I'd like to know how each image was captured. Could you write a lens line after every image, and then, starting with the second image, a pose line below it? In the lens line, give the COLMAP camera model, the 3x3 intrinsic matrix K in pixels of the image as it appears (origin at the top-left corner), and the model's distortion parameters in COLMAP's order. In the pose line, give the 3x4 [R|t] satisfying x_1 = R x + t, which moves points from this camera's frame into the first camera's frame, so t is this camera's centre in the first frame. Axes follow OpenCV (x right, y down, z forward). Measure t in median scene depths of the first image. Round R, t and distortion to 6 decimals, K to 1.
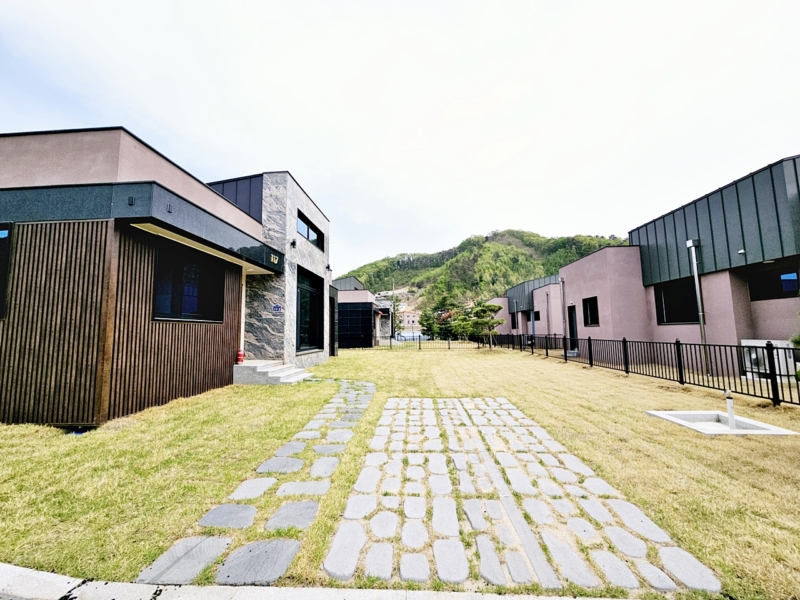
lens RADIAL K [[328.1, 0, 400.0], [0, 328.1, 300.0], [0, 0, 1]] dist [0.001633, -0.000095]
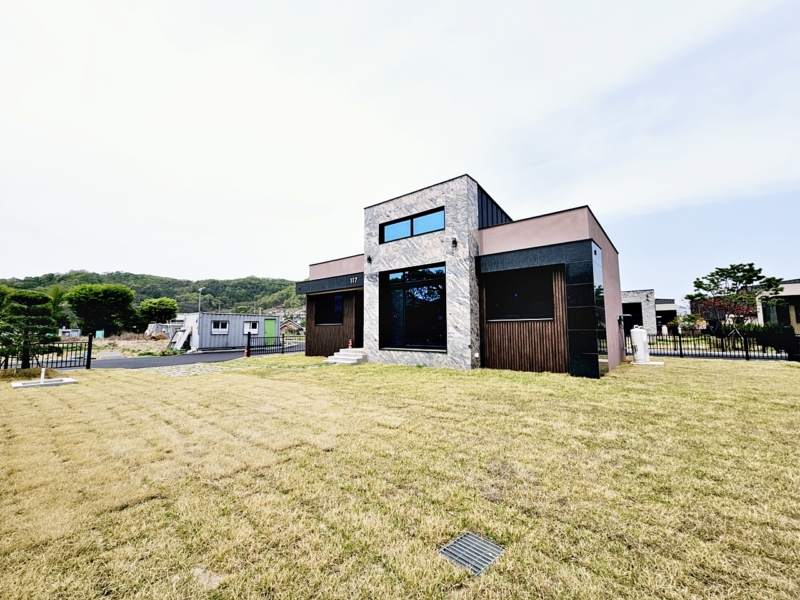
lens RADIAL K [[328.1, 0, 400.0], [0, 328.1, 300.0], [0, 0, 1]] dist [0.001633, -0.000095]
pose [[-0.582204, -0.061099, -0.810744, 0.643307], [0.087612, 0.986651, -0.137270, 0.172325], [0.808309, -0.150950, -0.569079, 1.869659]]
